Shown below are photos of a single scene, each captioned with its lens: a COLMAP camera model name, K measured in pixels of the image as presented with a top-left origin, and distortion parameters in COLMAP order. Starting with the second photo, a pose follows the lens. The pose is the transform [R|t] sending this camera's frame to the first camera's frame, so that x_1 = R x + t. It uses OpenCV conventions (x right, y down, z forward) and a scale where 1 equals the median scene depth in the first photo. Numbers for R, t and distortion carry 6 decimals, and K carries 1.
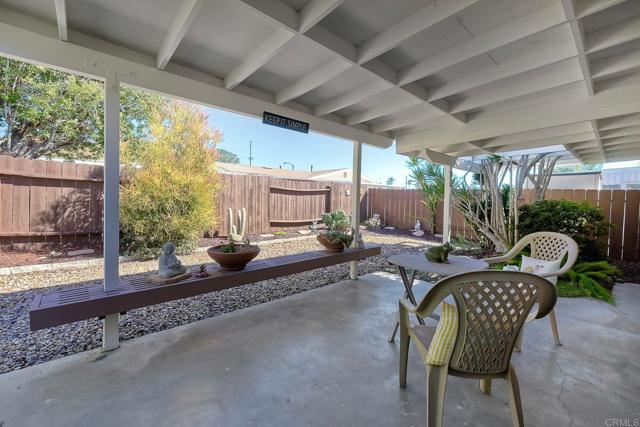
lens RADIAL K [[256.3, 0, 316.7], [0, 256.3, 212.6], [0, 0, 1]] dist [0.003418, 0.000283]
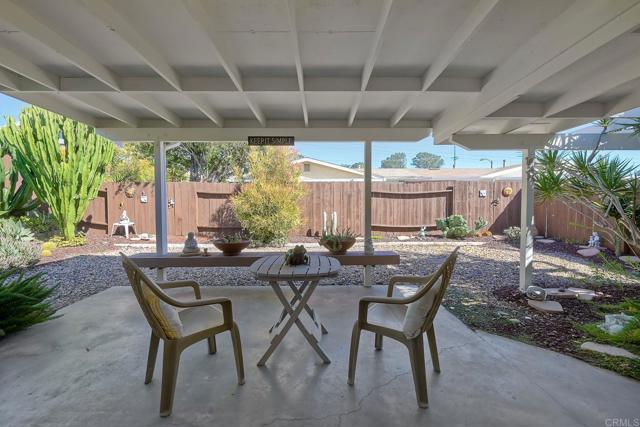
lens RADIAL K [[265.8, 0, 326.8], [0, 265.8, 210.9], [0, 0, 1]] dist [-0.001727, -0.000135]
pose [[0.767943, -0.002997, -0.640511, 0.443406], [-0.014301, 0.999660, -0.021824, 0.003838], [0.640358, 0.025919, 0.767639, 0.103675]]
